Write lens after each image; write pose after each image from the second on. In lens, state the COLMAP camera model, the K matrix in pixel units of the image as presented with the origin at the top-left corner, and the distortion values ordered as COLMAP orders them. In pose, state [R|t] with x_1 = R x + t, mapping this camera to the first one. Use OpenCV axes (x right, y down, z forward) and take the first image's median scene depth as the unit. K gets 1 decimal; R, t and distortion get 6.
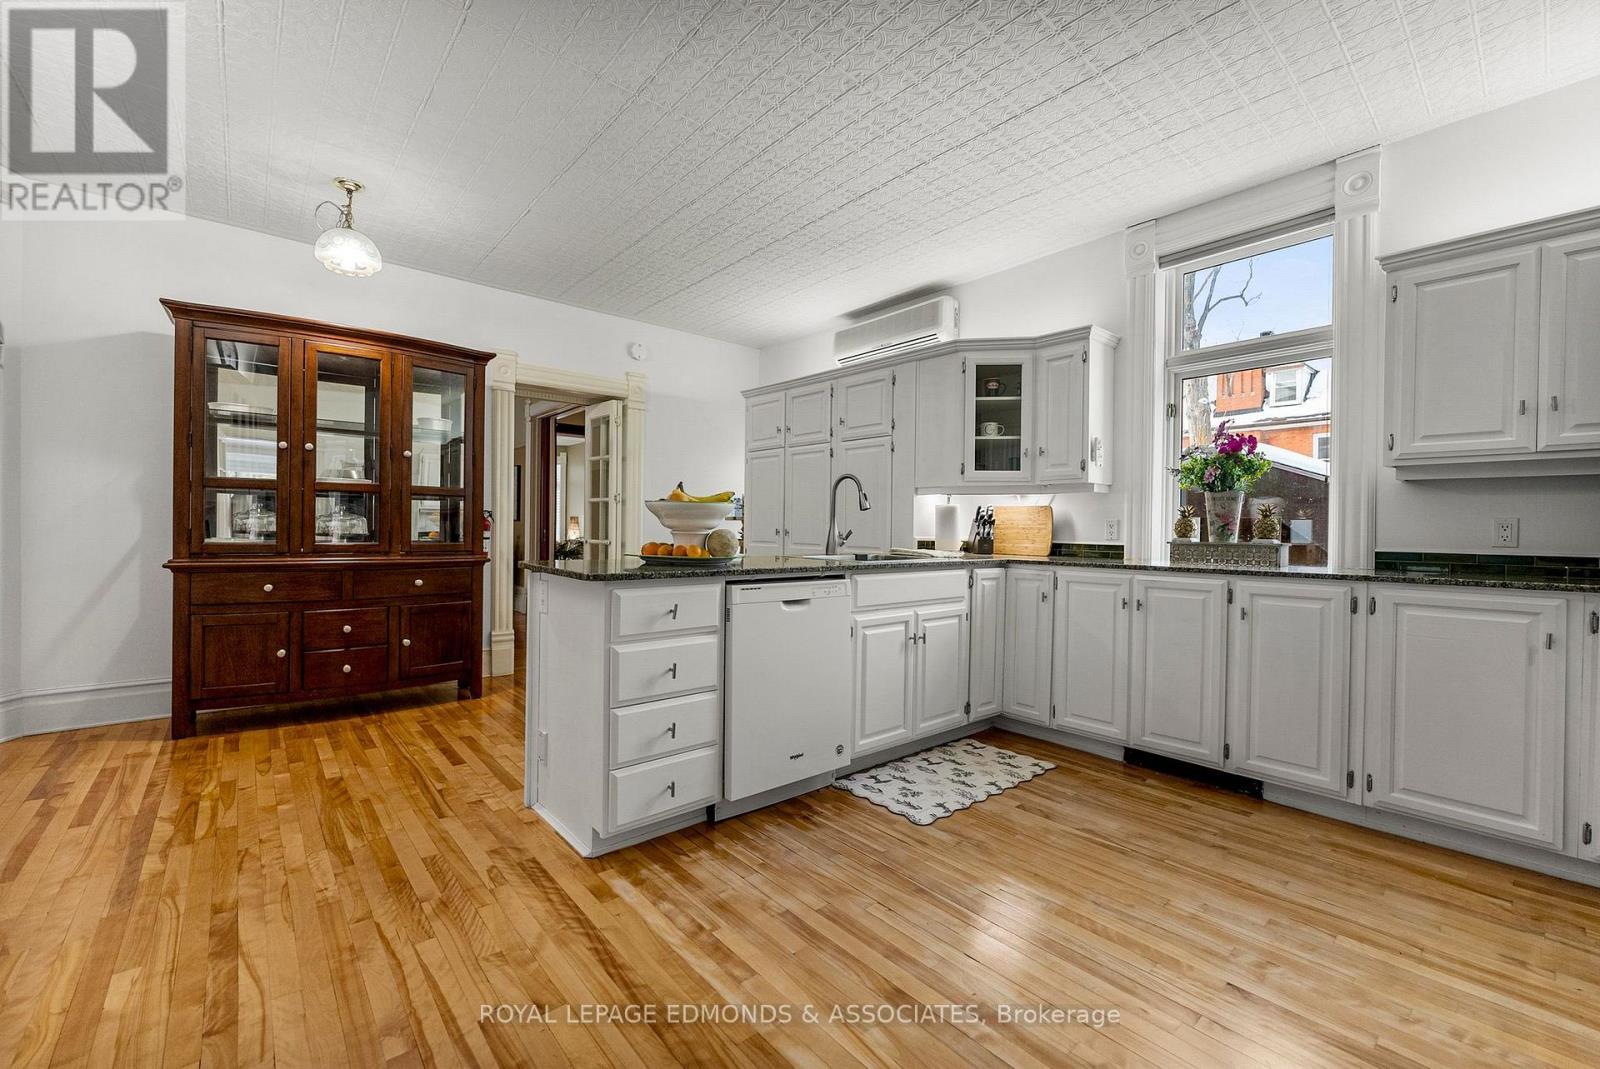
lens RADIAL K [[658.9, 0, 790.8], [0, 658.9, 532.1], [0, 0, 1]] dist [-0.003727, -0.000209]
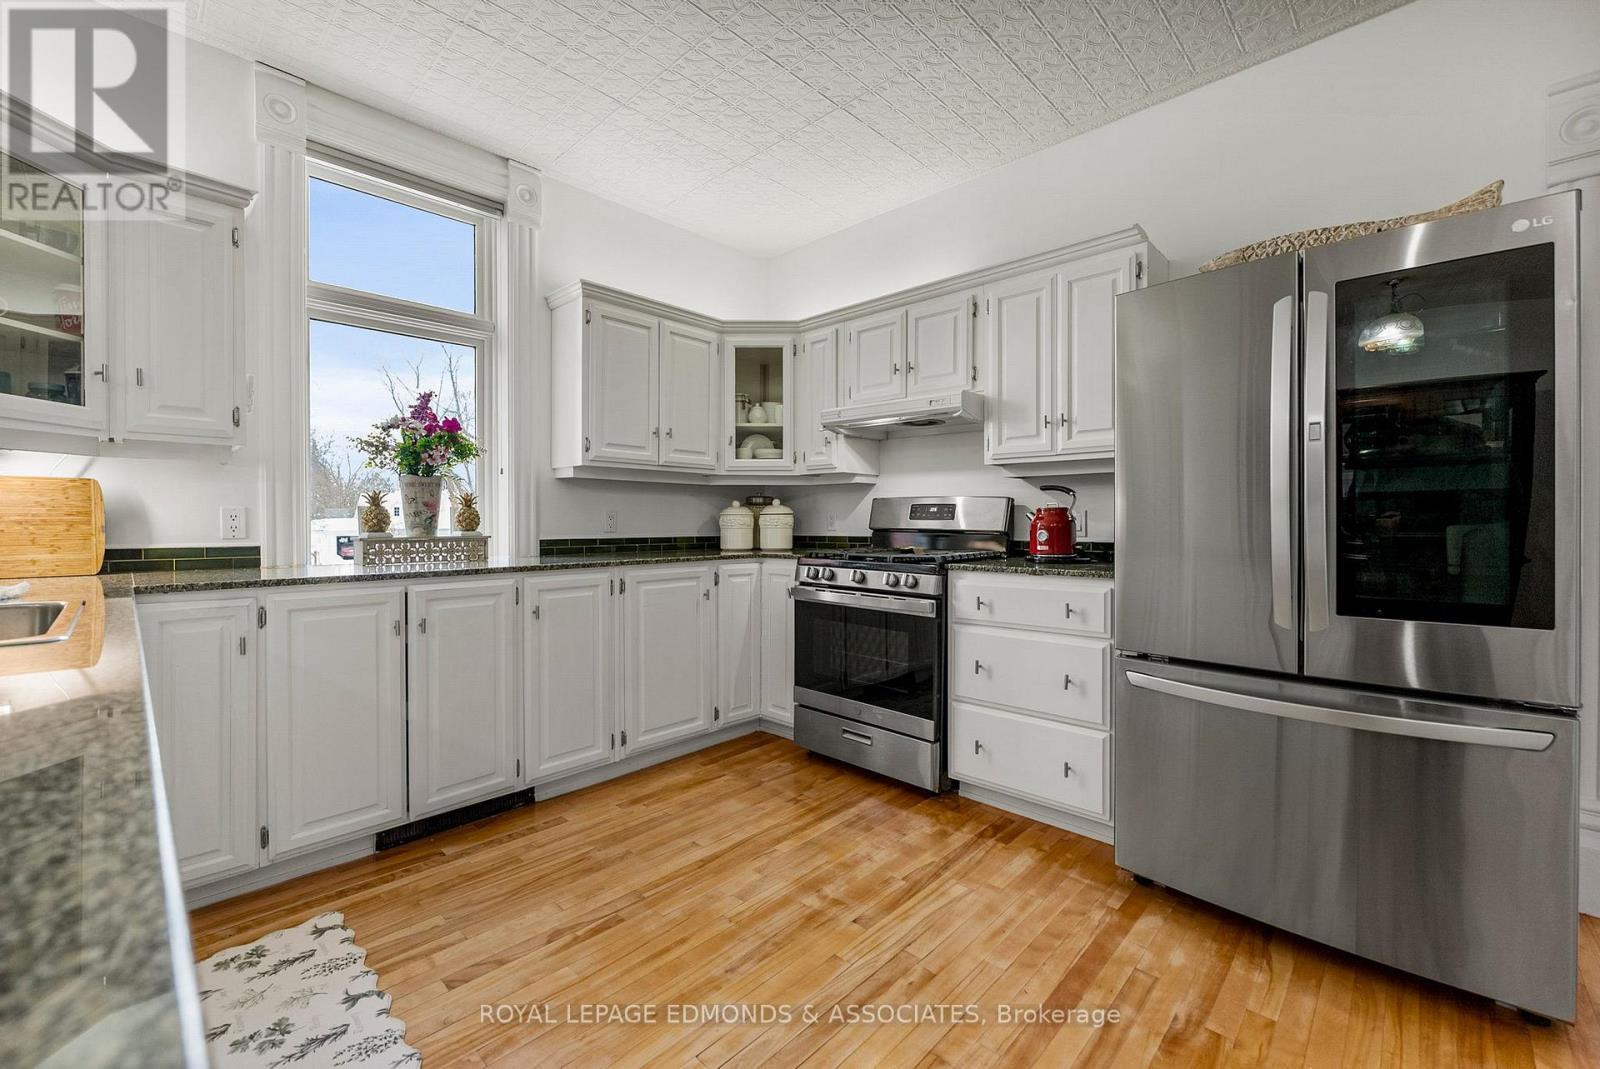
lens RADIAL K [[658.9, 0, 794.1], [0, 658.9, 525.5], [0, 0, 1]] dist [-0.003727, -0.000209]
pose [[-0.096343, -0.018872, 0.995169, -0.252984], [0.007155, 0.999781, 0.019653, -0.012989], [-0.995322, 0.009014, -0.096187, 0.681163]]
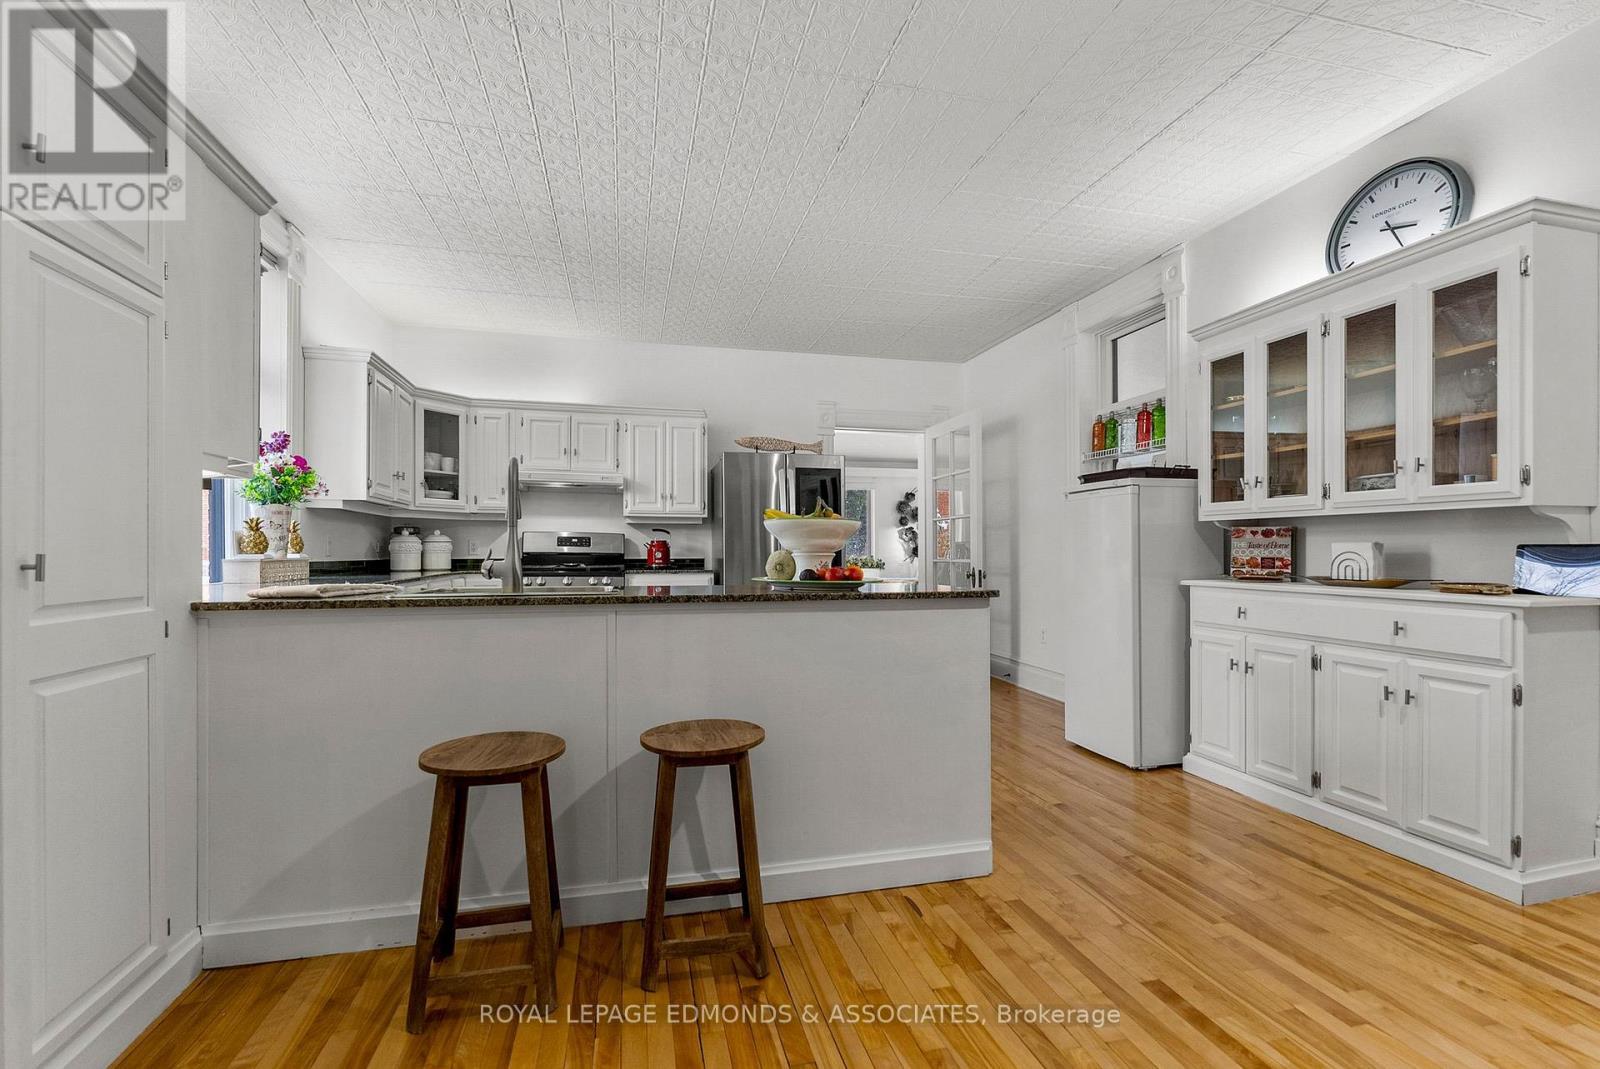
lens RADIAL K [[658.9, 0, 790.7], [0, 658.9, 547.1], [0, 0, 1]] dist [-0.003727, -0.000209]
pose [[-0.899194, -0.008625, 0.437464, -0.462373], [-0.006348, 0.999958, 0.006667, -0.014134], [-0.437503, 0.003218, -0.899211, 1.691755]]
